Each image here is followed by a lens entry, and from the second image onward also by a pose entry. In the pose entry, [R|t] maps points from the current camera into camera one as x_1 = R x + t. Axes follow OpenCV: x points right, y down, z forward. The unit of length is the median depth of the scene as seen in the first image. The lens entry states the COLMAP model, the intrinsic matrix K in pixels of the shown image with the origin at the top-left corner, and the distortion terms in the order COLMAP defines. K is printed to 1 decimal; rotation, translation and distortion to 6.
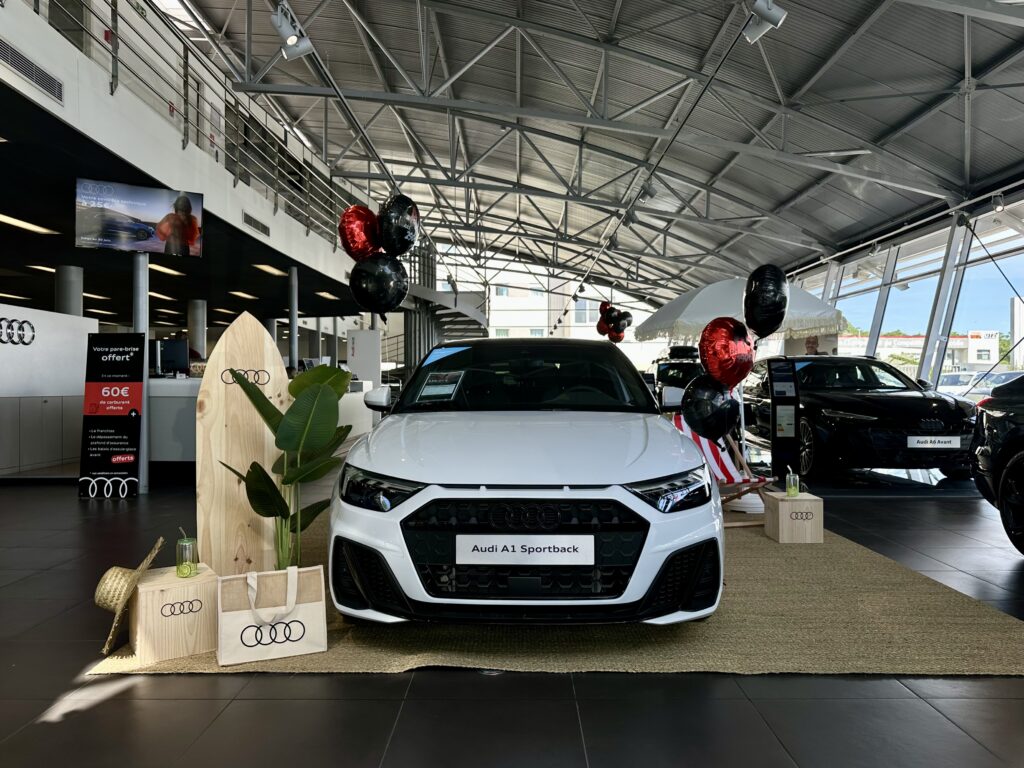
lens RADIAL K [[720.6, 0, 513.1], [0, 720.6, 383.1], [0, 0, 1]] dist [-0.066464, -0.004560]
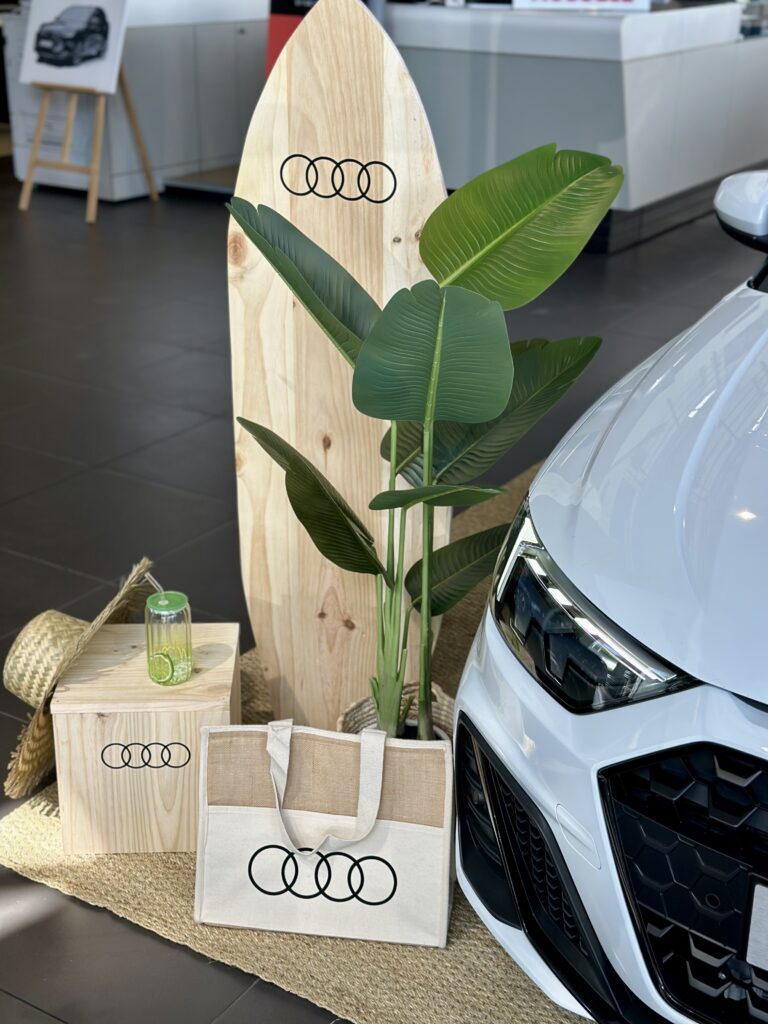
lens RADIAL K [[1390.9, 0, 387.0], [0, 1390.9, 517.7], [0, 0, 1]] dist [0.139635, 0.000000]
pose [[0.846352, 0.204187, -0.491932, 0.046800], [-0.003653, 0.925802, 0.377990, -0.138116], [0.532612, -0.318115, 0.784300, 0.439783]]
